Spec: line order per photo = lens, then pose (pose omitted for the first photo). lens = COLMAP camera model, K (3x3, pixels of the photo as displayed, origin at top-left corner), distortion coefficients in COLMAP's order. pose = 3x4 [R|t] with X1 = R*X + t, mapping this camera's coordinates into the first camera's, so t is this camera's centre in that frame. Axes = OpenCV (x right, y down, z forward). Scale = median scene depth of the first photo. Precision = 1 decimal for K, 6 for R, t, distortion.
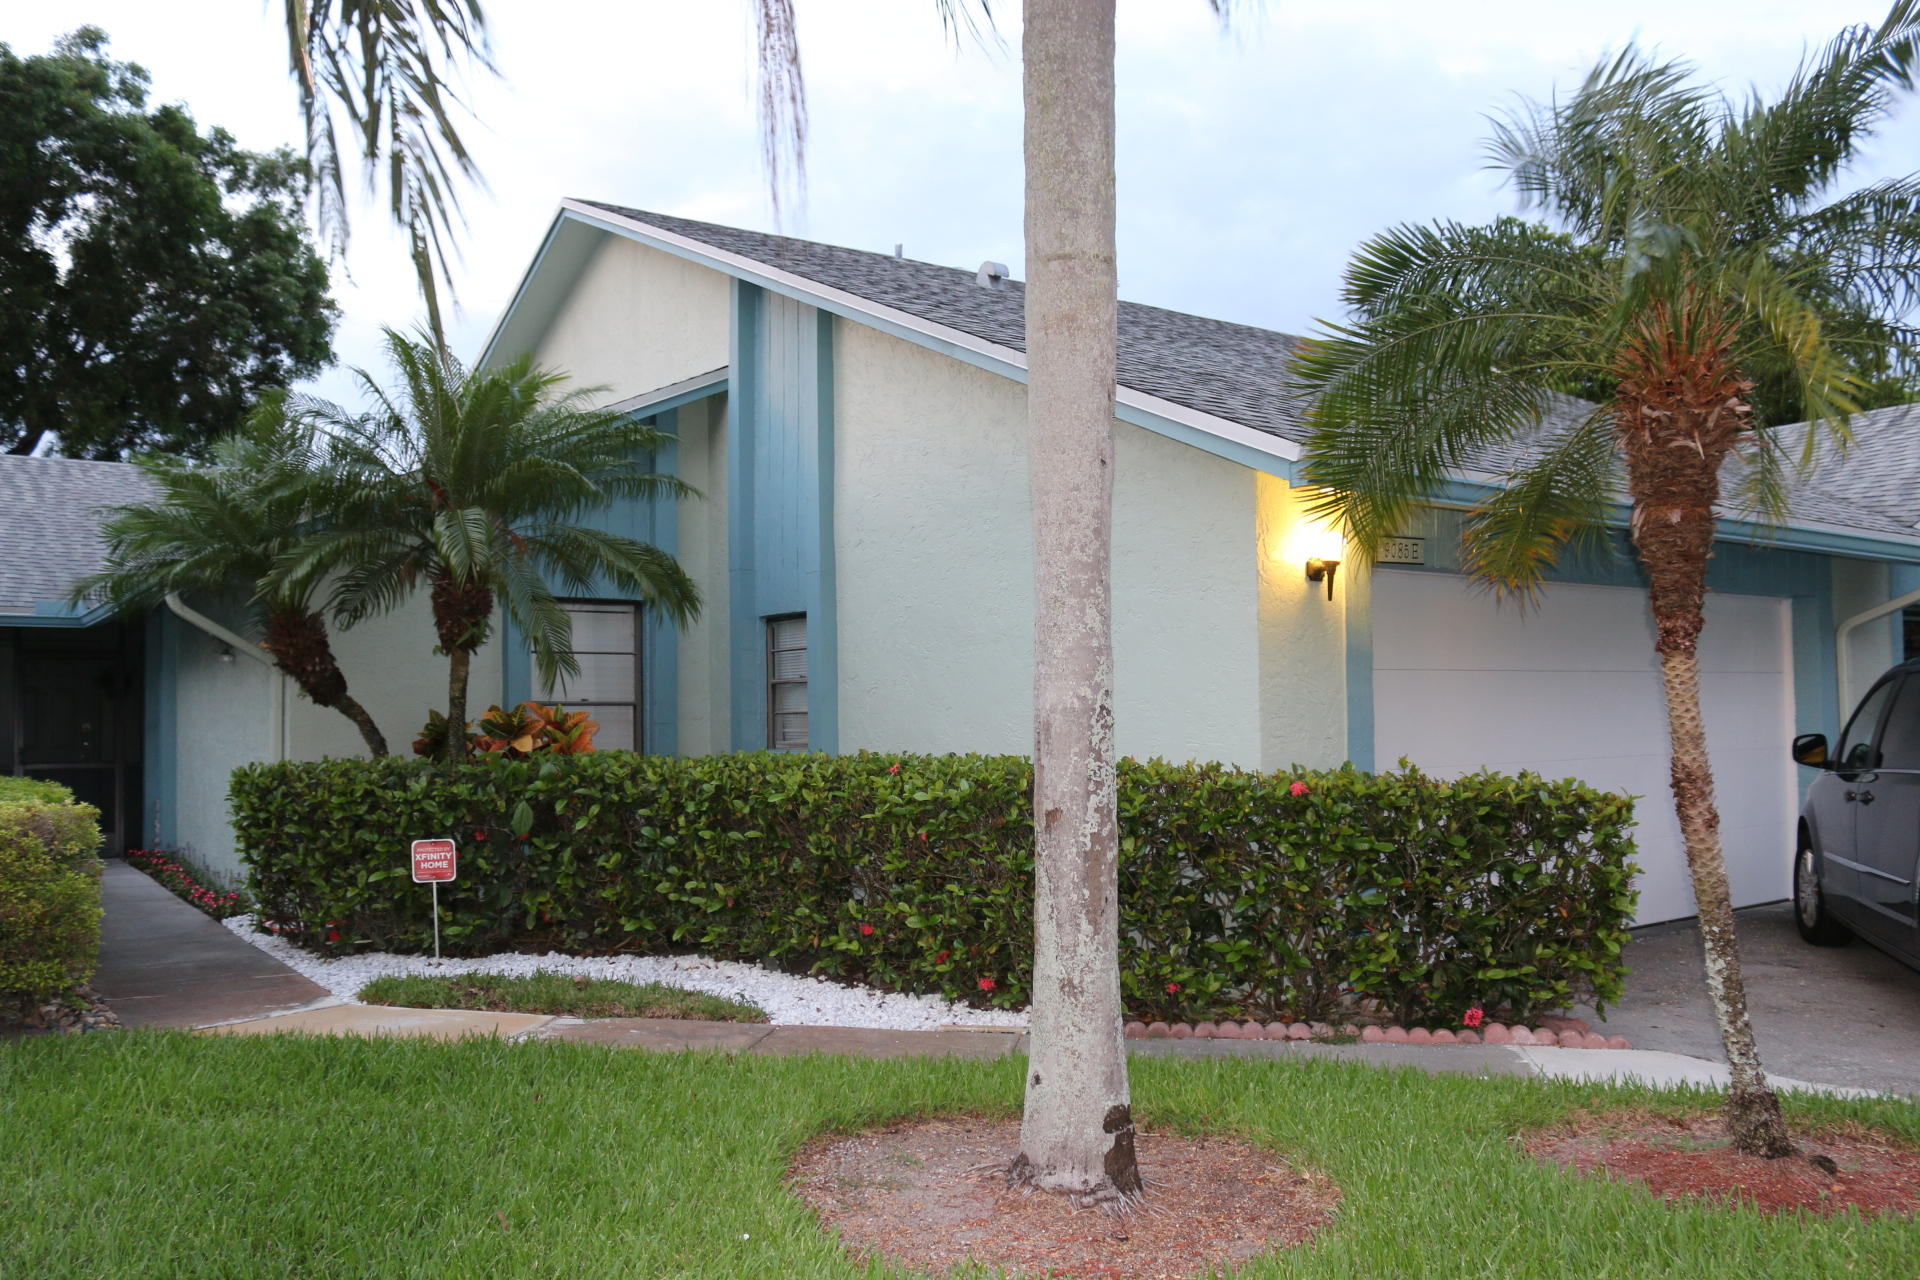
lens RADIAL K [[1568.3, 0, 960.0], [0, 1568.3, 640.0], [0, 0, 1]] dist [-0.135404, 0.068238]
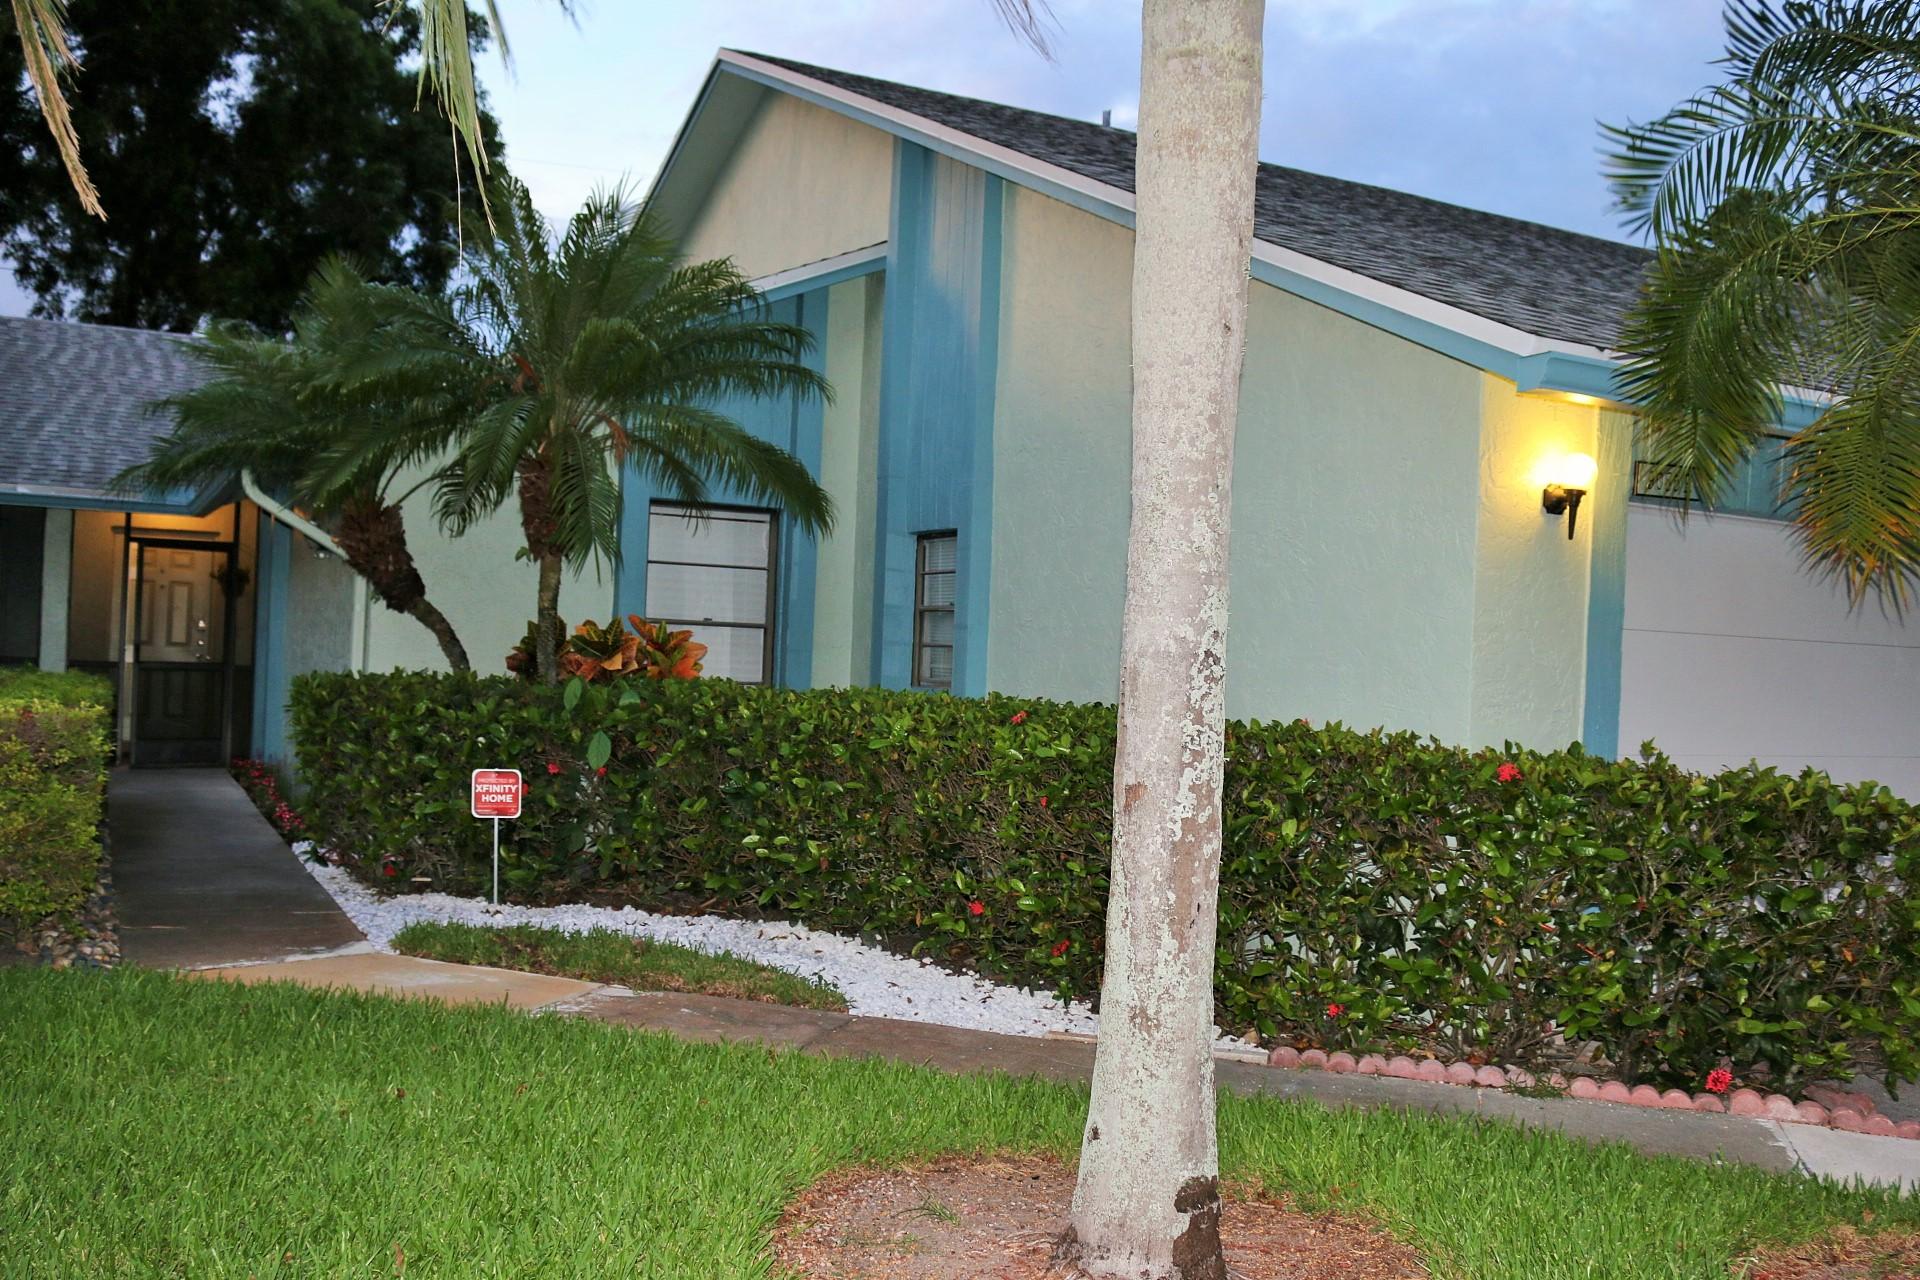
lens RADIAL K [[1717.4, 0, 960.0], [0, 1717.4, 640.0], [0, 0, 1]] dist [-0.133494, 0.101037]
pose [[0.988883, 0.052423, -0.139146, 0.056227], [-0.046977, 0.998007, 0.042139, 0.004793], [0.141078, -0.035134, 0.989375, 0.107630]]
